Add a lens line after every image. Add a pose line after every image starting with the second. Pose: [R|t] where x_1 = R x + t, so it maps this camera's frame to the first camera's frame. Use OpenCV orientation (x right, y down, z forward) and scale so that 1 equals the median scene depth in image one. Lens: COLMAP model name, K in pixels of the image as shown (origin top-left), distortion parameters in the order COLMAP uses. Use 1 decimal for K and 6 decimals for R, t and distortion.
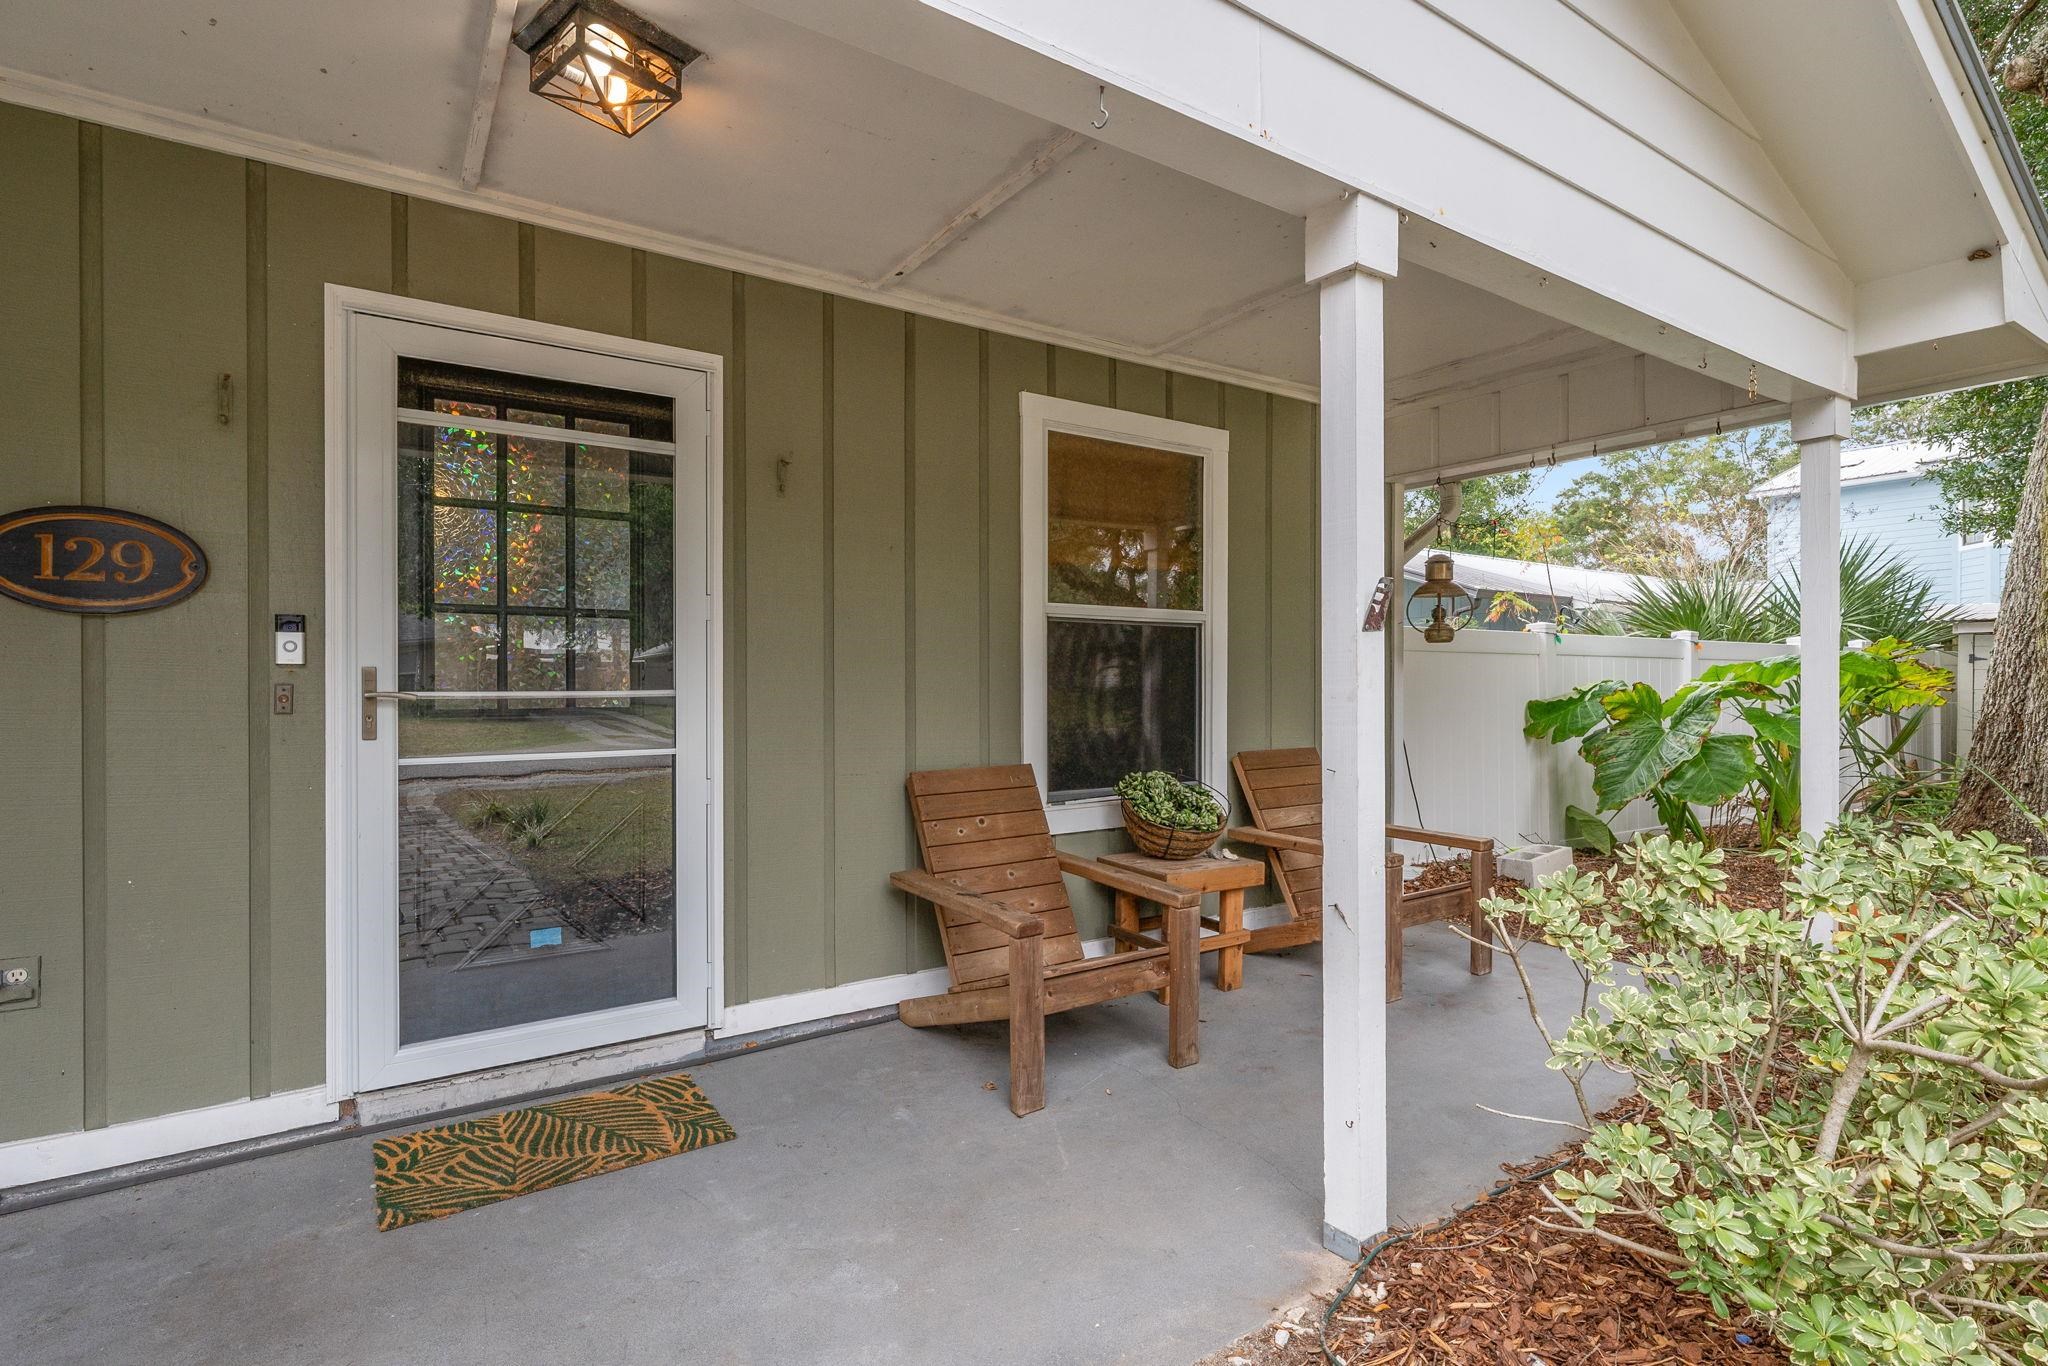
lens RADIAL K [[992.5, 0, 1024.8], [0, 992.5, 680.7], [0, 0, 1]] dist [0.003241, 0.000624]
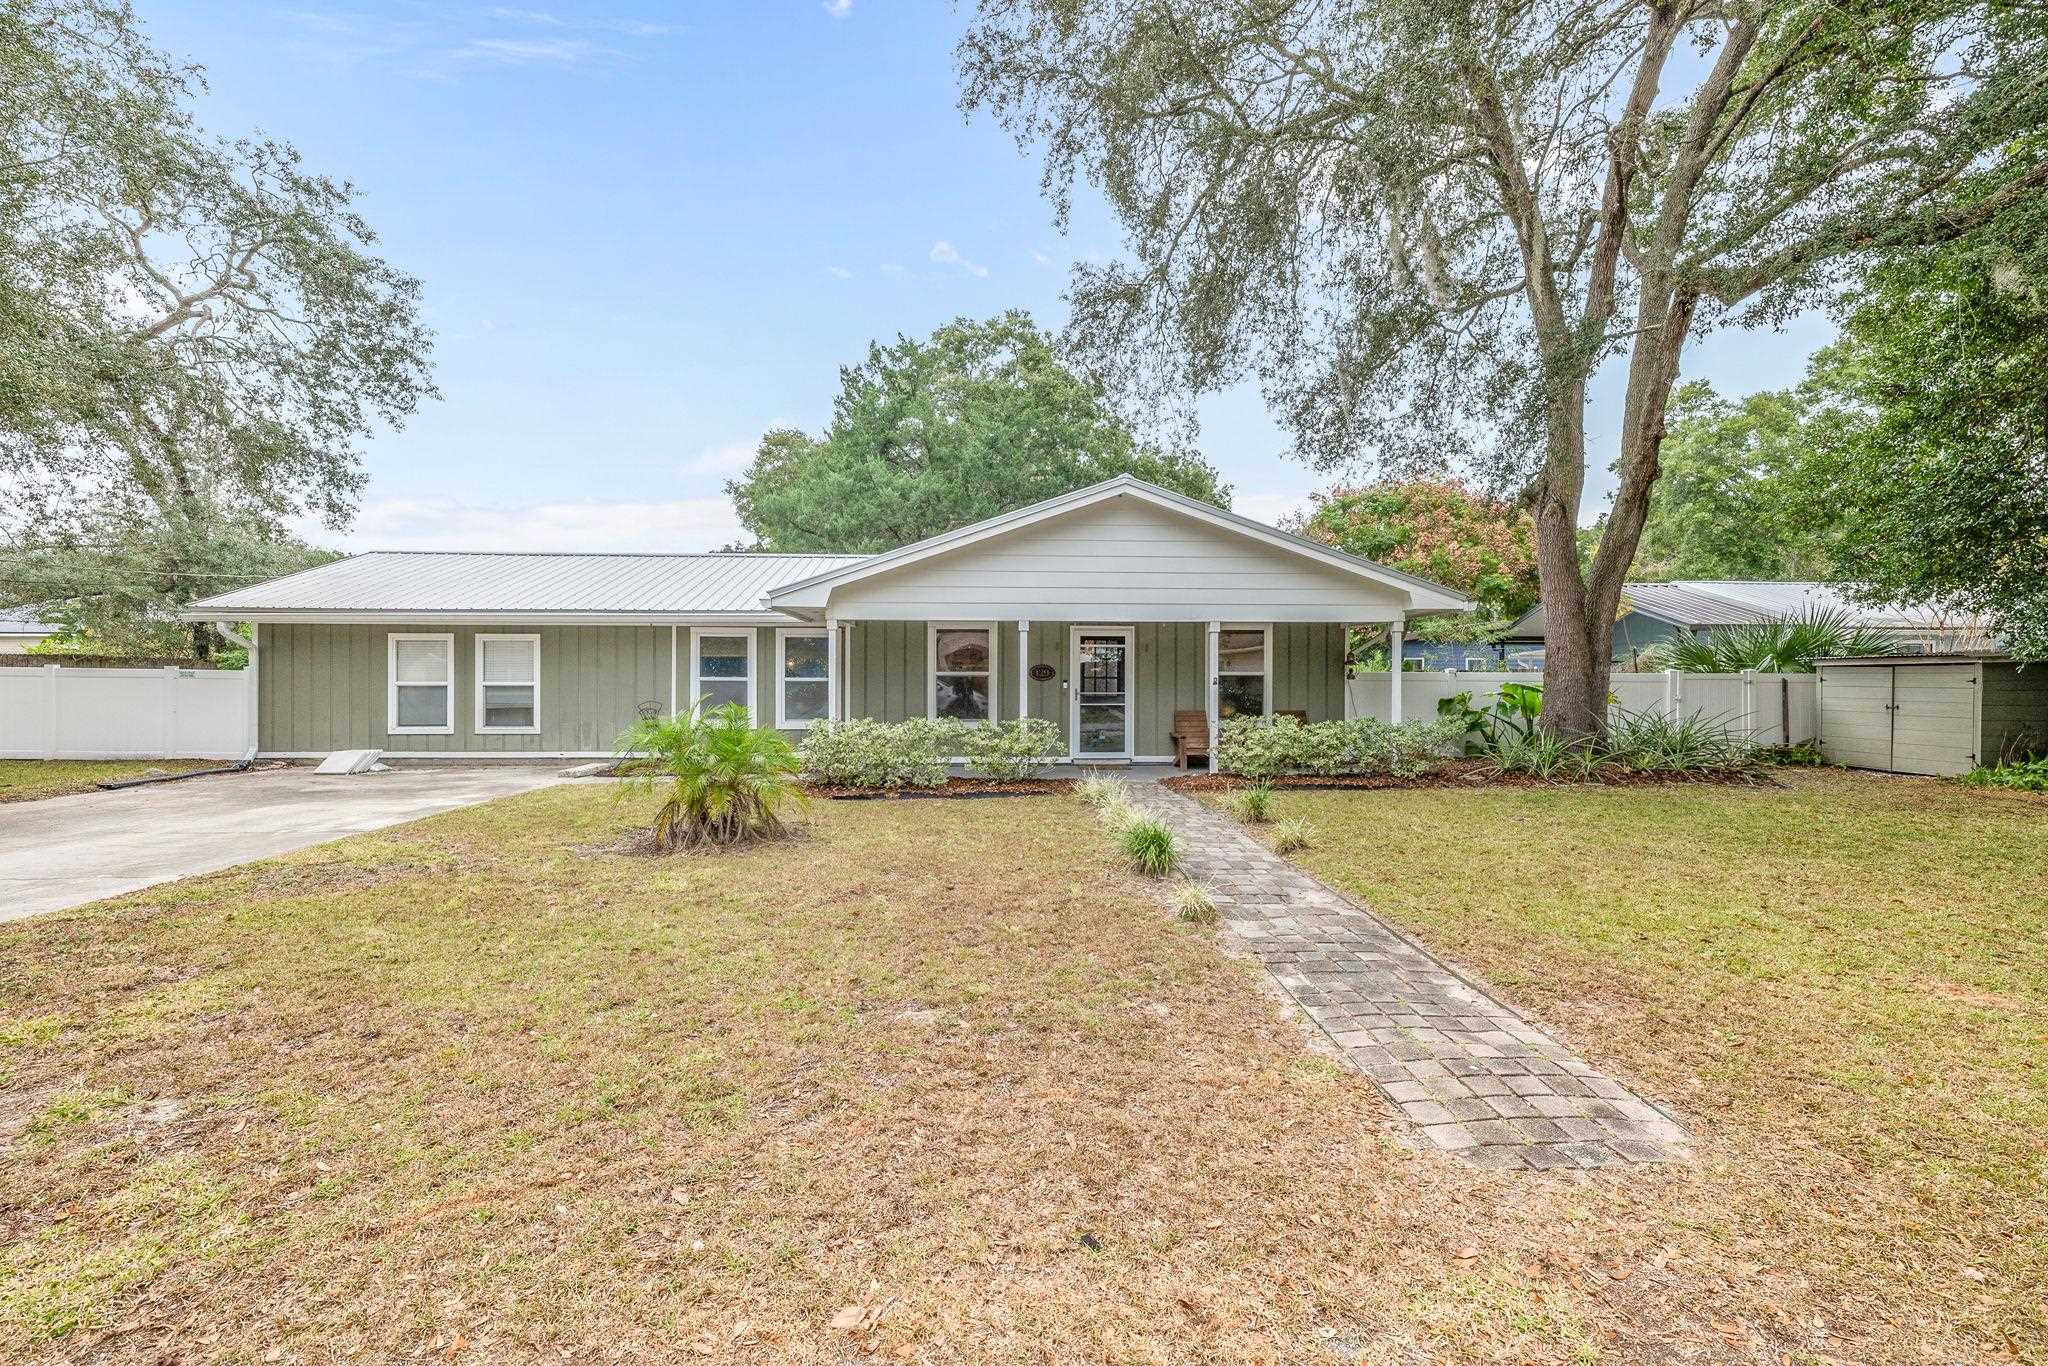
lens RADIAL K [[786.2, 0, 1021.8], [0, 786.2, 678.6], [0, 0, 1]] dist [0.000184, 0.000265]
pose [[0.865895, 0.002416, -0.500220, 1.234856], [-0.000489, 0.999992, 0.003983, -0.078848], [0.500225, -0.003204, 0.865889, -2.817863]]
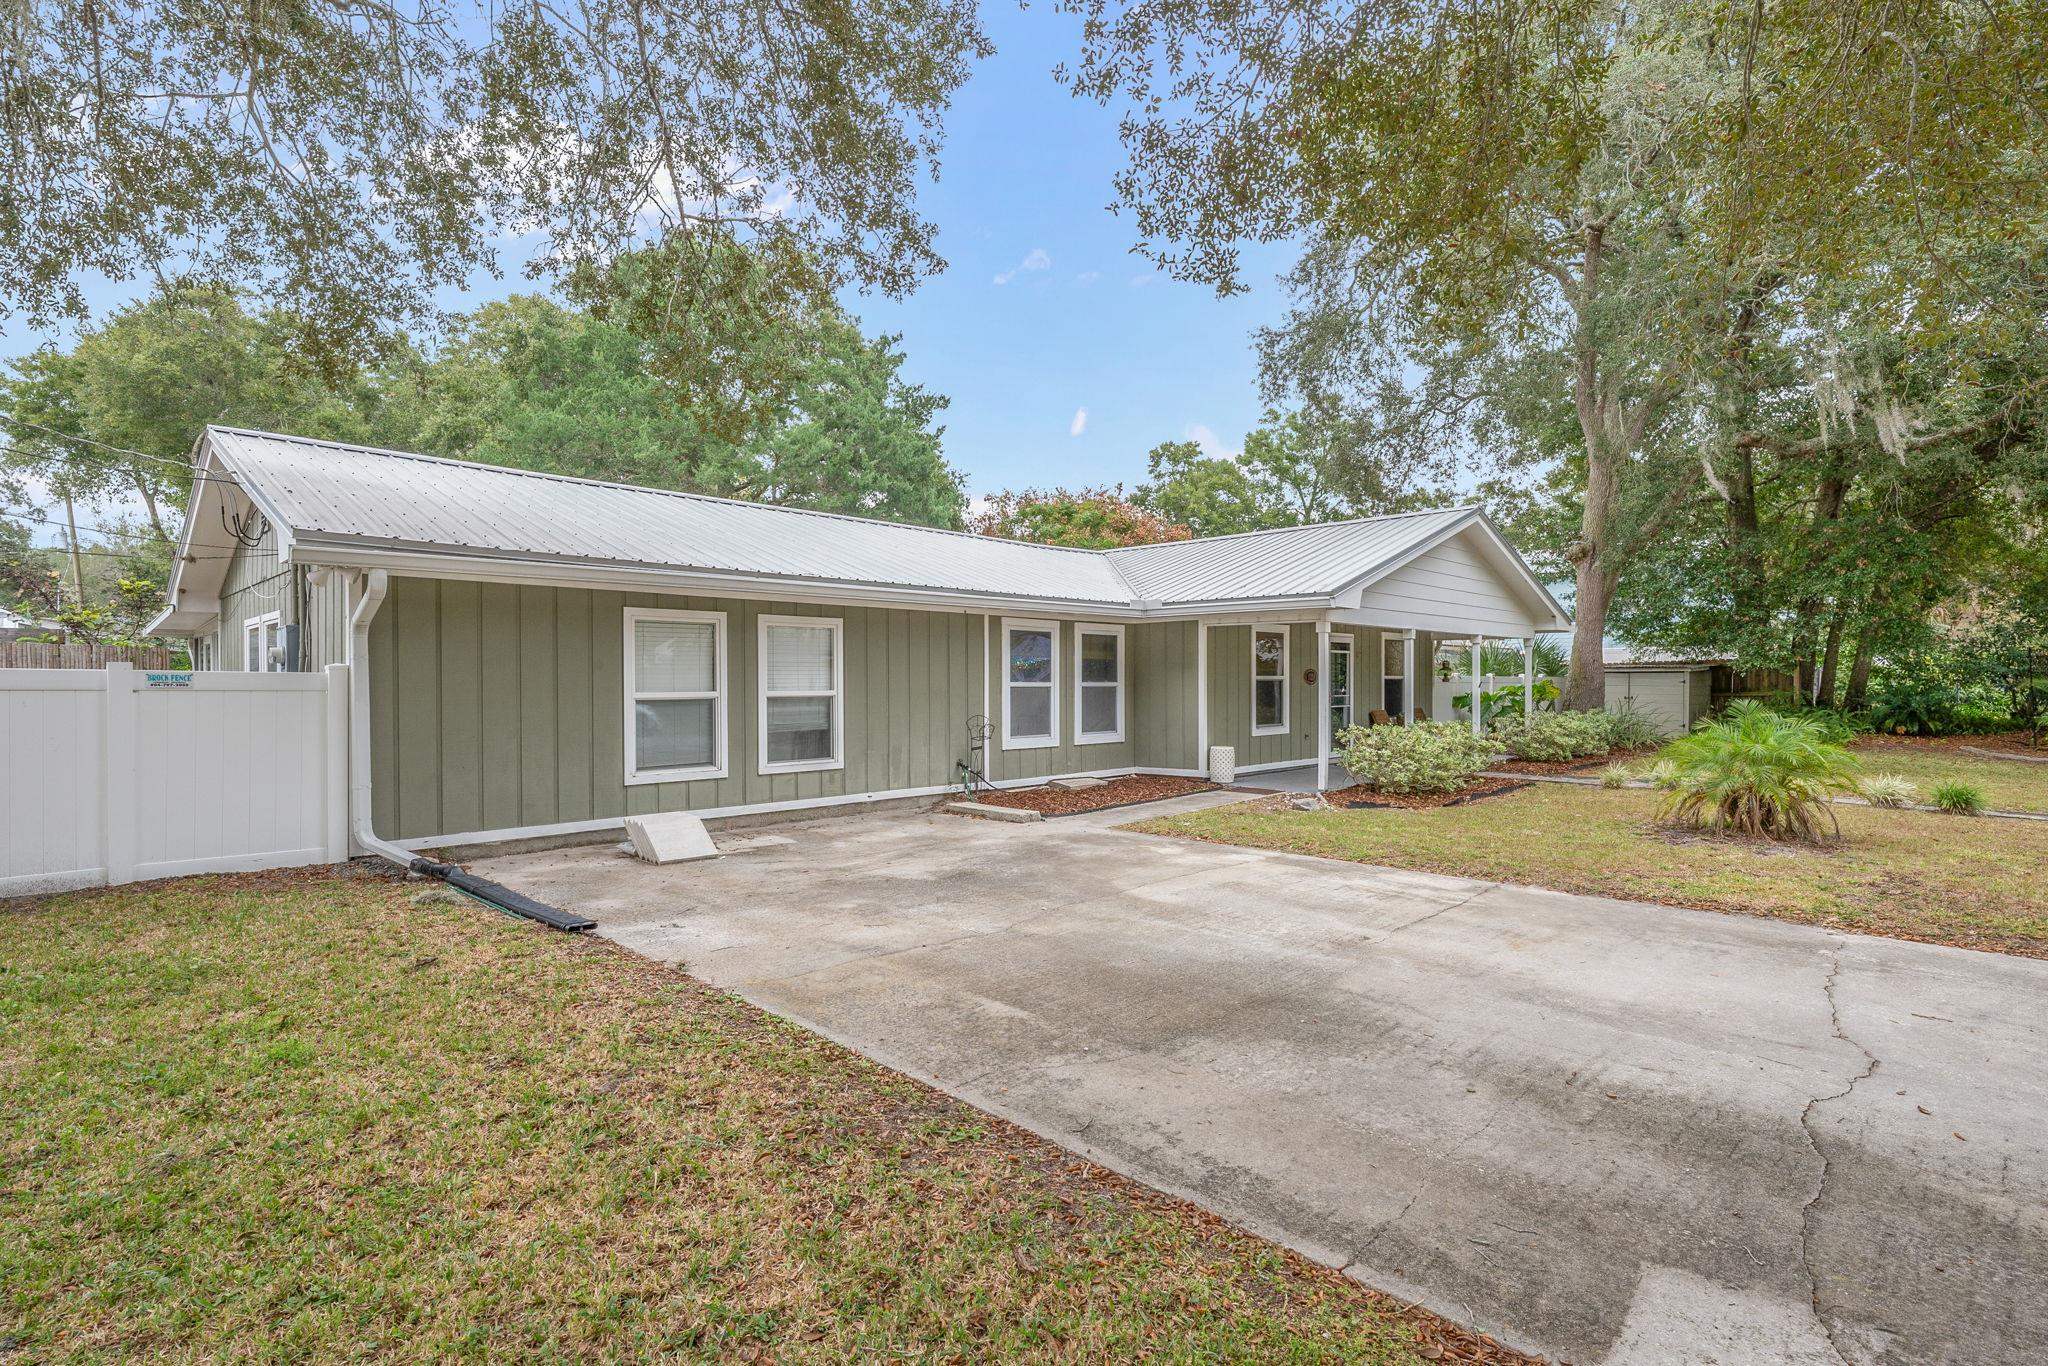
lens RADIAL K [[998.6, 0, 1022.9], [0, 998.6, 686.4], [0, 0, 1]] dist [0.001187, 0.000009]
pose [[0.977408, -0.004608, 0.211313, -3.333817], [0.003691, 0.999982, 0.004732, -0.072091], [-0.211331, -0.003846, 0.977407, -4.096026]]
